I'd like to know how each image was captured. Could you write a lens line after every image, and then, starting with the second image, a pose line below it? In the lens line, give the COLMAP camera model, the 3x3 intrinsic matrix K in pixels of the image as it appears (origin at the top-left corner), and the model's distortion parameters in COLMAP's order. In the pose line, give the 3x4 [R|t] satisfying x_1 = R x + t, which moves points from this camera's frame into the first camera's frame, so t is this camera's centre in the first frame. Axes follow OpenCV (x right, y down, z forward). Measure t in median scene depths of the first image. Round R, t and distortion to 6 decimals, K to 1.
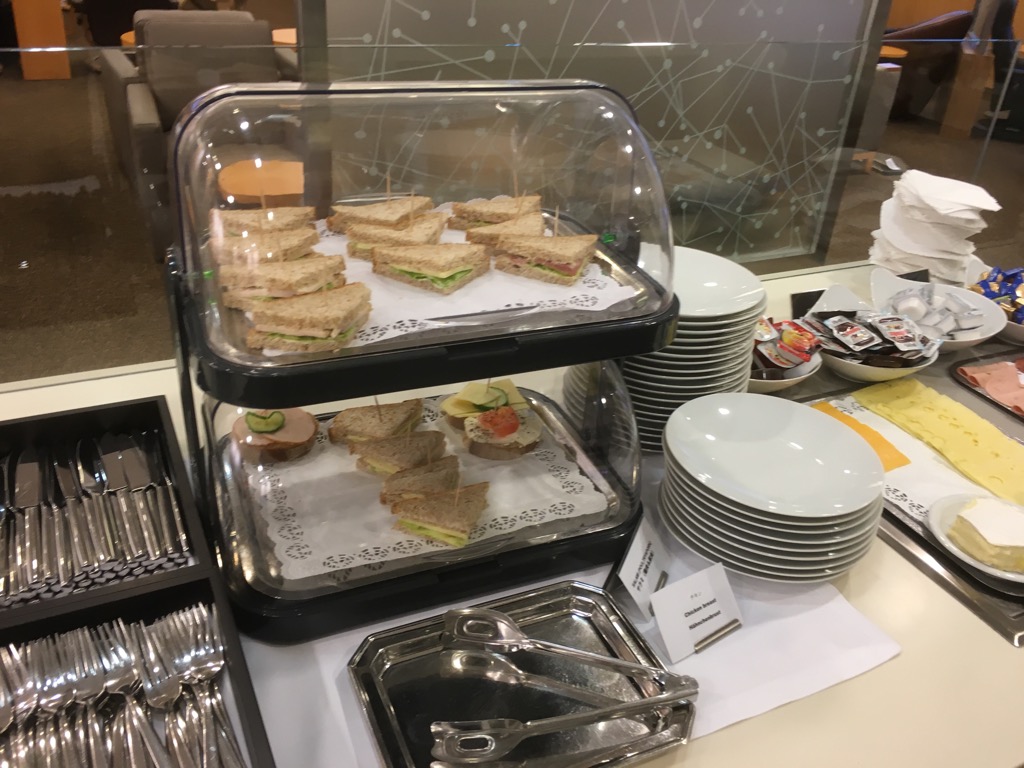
lens RADIAL K [[860.5, 0, 512.0], [0, 860.5, 384.0], [0, 0, 1]] dist [0.010254, -0.000364]
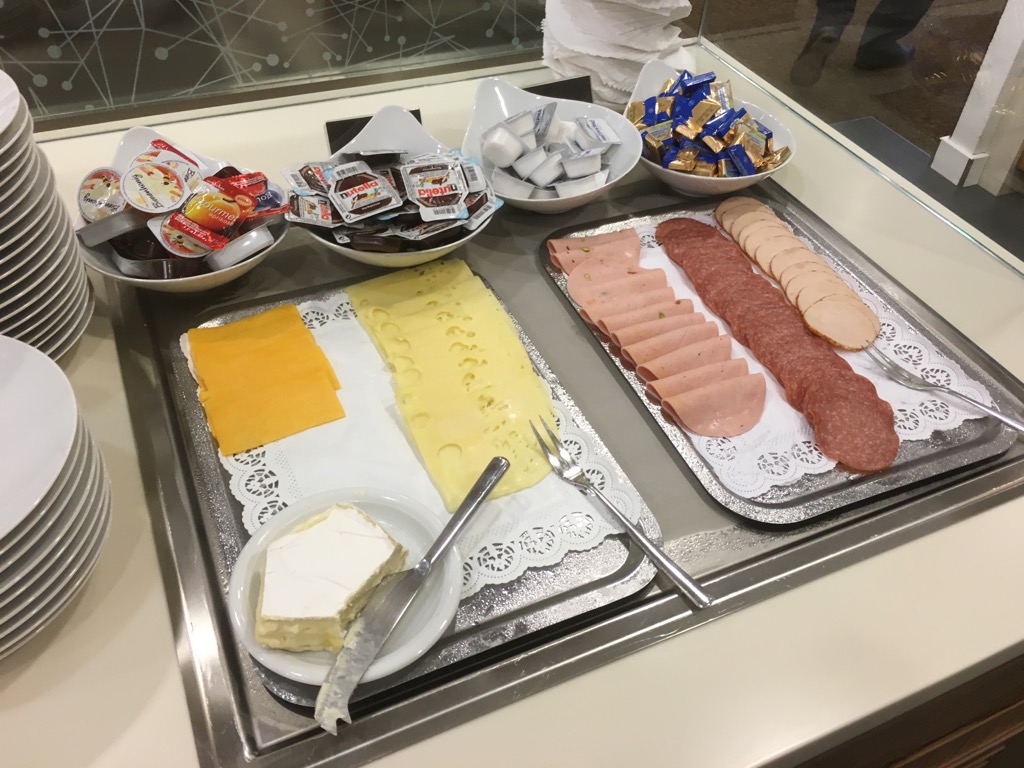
lens RADIAL K [[860.5, 0, 512.0], [0, 860.5, 384.0], [0, 0, 1]] dist [0.010254, -0.000364]
pose [[0.999847, -0.001221, -0.017422, 0.514515], [0.005377, 0.970609, 0.240602, -0.072830], [0.016617, -0.240659, 0.970467, 0.337573]]
